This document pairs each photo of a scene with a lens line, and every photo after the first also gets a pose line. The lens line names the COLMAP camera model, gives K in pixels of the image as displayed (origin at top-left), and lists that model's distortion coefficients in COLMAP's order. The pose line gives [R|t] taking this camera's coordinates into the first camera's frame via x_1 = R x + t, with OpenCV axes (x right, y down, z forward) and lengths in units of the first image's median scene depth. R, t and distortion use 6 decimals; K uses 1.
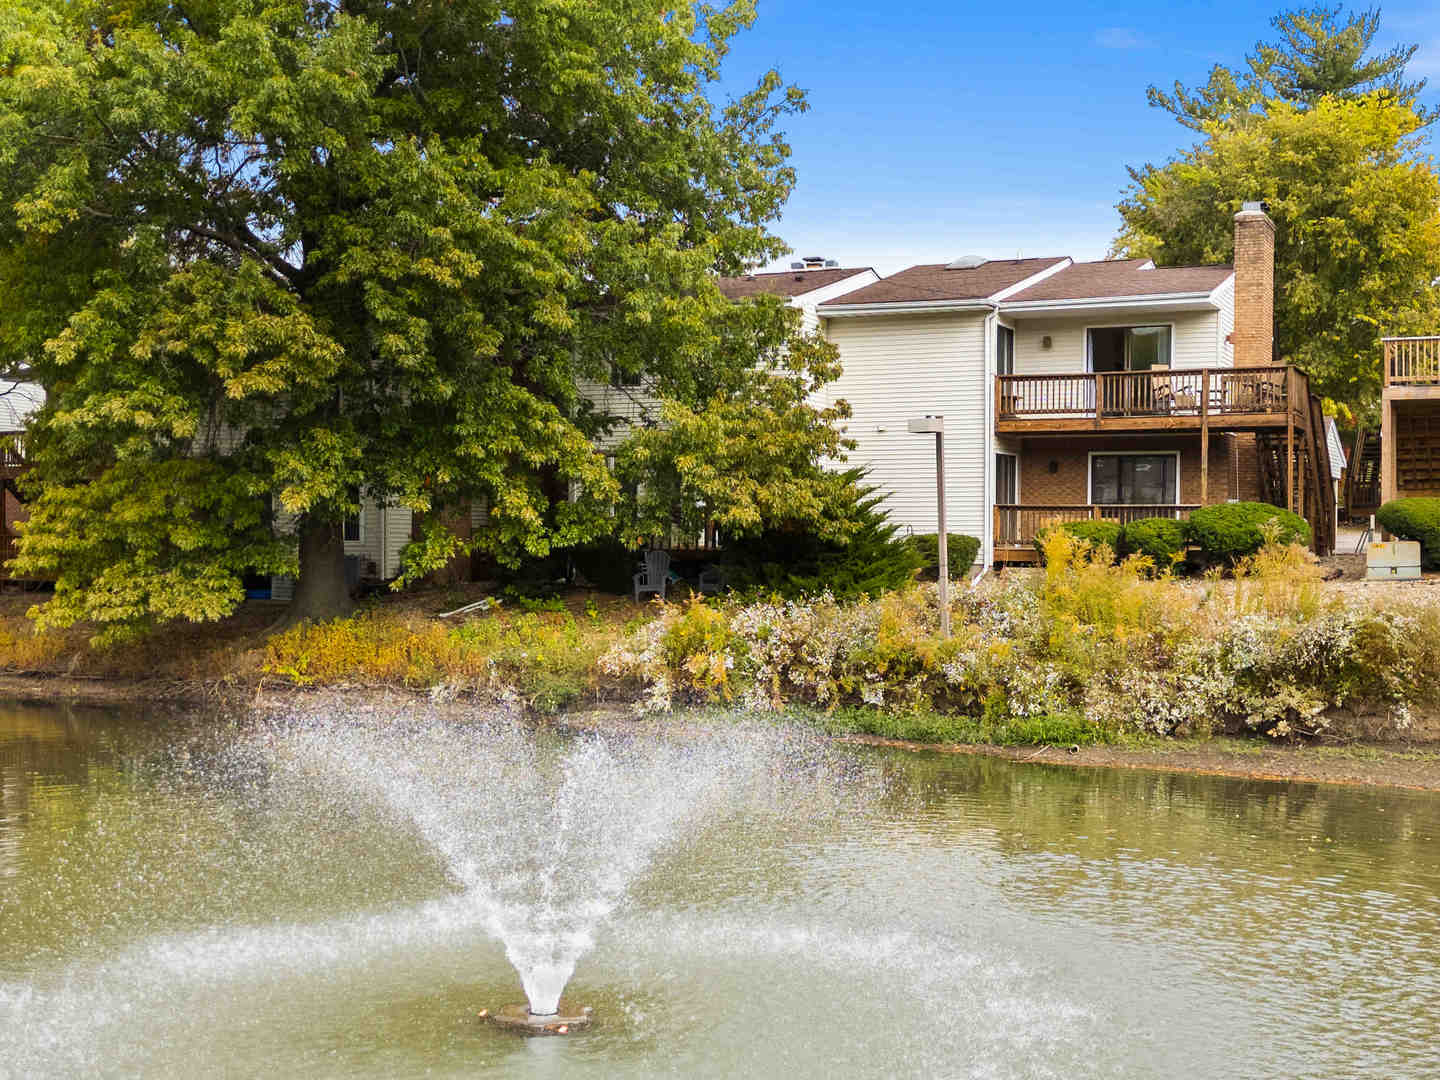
lens RADIAL K [[2029.8, 0, 720.0], [0, 2029.8, 540.0], [0, 0, 1]] dist [-0.004039, -0.060707]
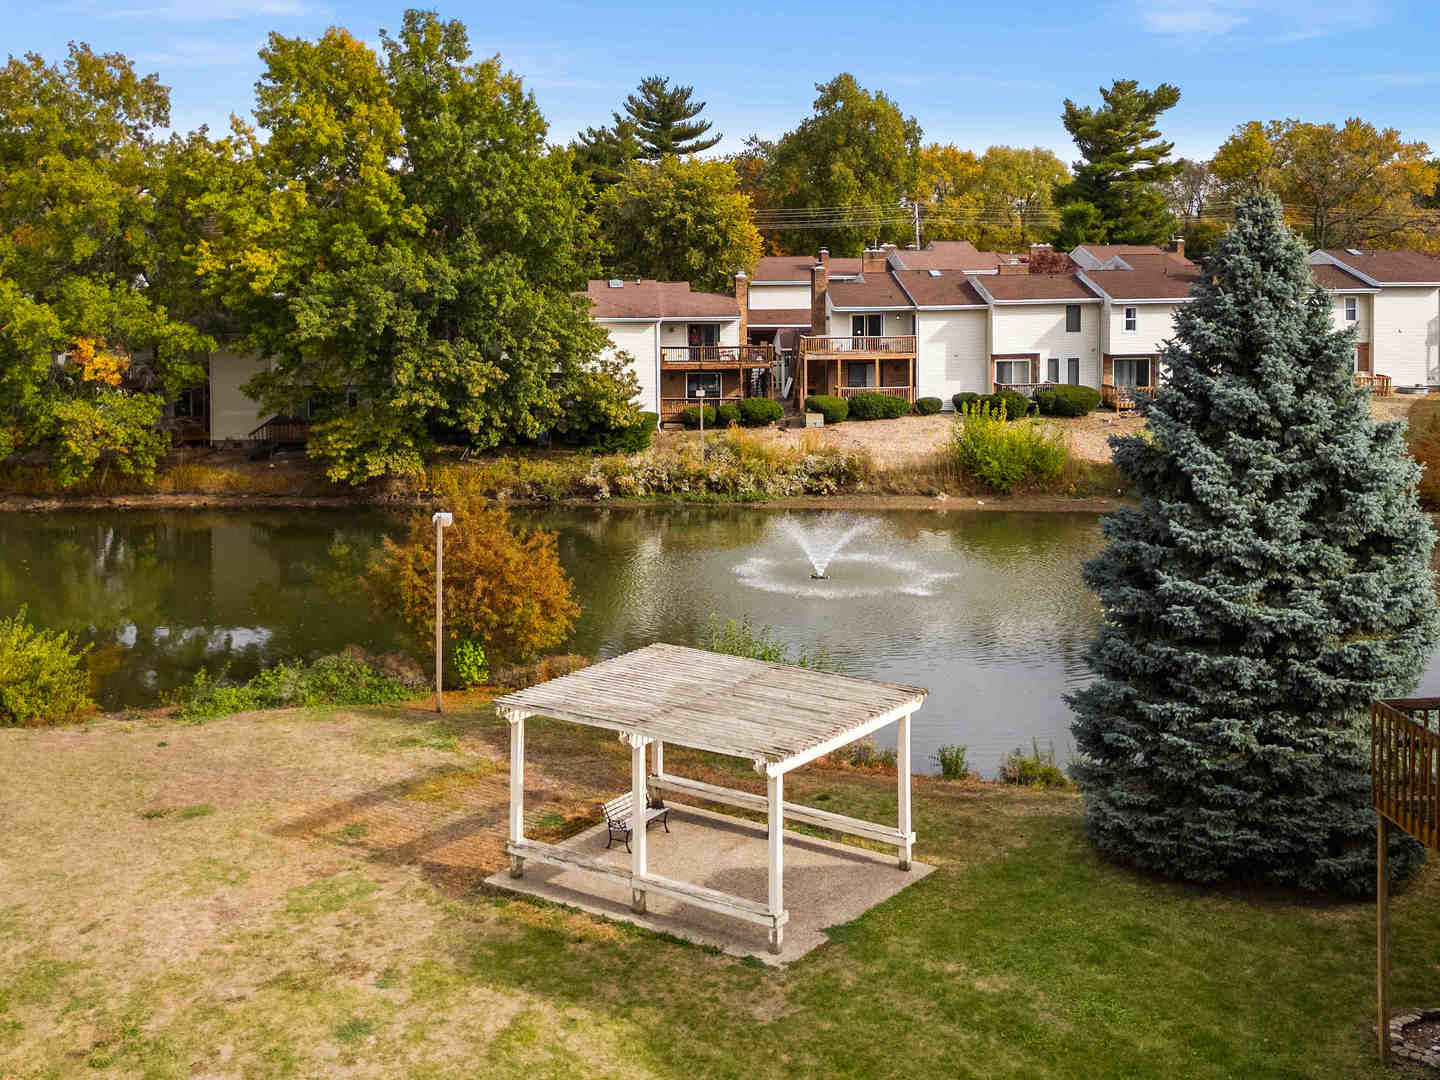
lens RADIAL K [[2029.8, 0, 720.0], [0, 2029.8, 540.0], [0, 0, 1]] dist [-0.004039, -0.060707]
pose [[0.877516, -0.084764, 0.471996, -1.212881], [0.007983, 0.986700, 0.162357, -0.308829], [-0.479481, -0.138703, 0.866522, -1.493761]]
